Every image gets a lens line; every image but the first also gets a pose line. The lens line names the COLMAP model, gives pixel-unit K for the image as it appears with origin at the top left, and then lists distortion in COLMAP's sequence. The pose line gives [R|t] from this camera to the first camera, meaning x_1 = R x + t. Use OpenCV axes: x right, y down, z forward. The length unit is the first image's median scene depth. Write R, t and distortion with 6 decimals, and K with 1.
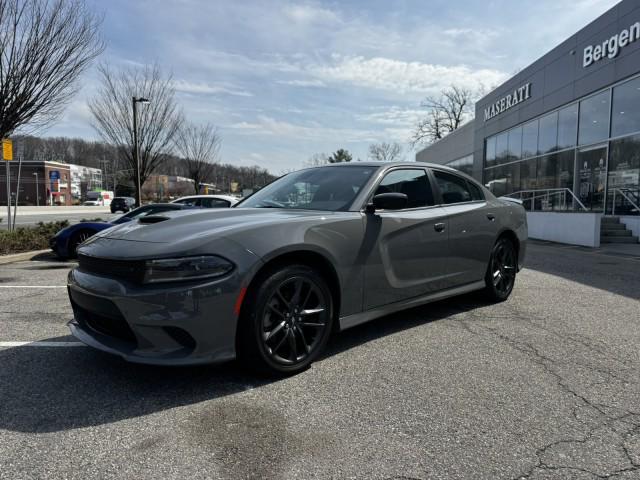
lens RADIAL K [[454.7, 0, 329.8], [0, 454.7, 259.2], [0, 0, 1]] dist [-0.011302, -0.011576]
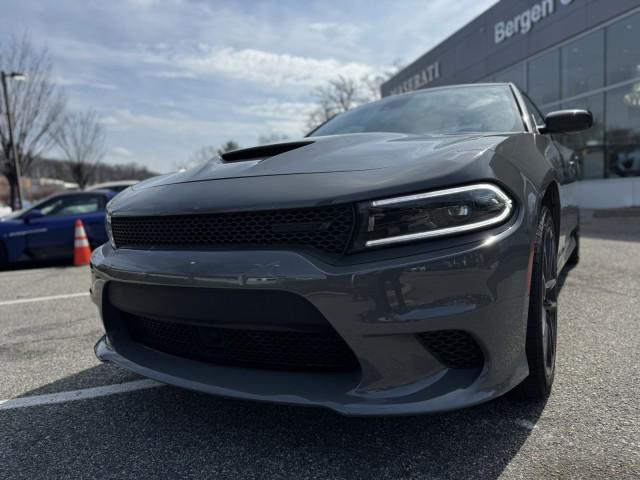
lens RADIAL K [[454.7, 0, 329.8], [0, 454.7, 259.2], [0, 0, 1]] dist [-0.011302, -0.011576]
pose [[0.968012, -0.087833, 0.235026, -0.095741], [0.084499, 0.996129, 0.024240, 0.007858], [-0.236245, -0.003606, 0.971687, 0.091775]]
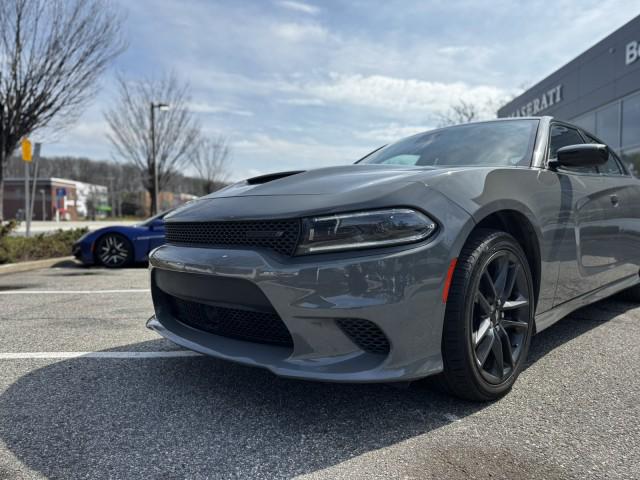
lens RADIAL K [[455.4, 0, 320.6], [0, 455.4, 260.8], [0, 0, 1]] dist [-0.009461, -0.007874]
pose [[0.999749, -0.006265, -0.021501, -0.063429], [0.005534, 0.999410, -0.033893, 0.014278], [0.021701, 0.033765, 0.999194, 0.060651]]
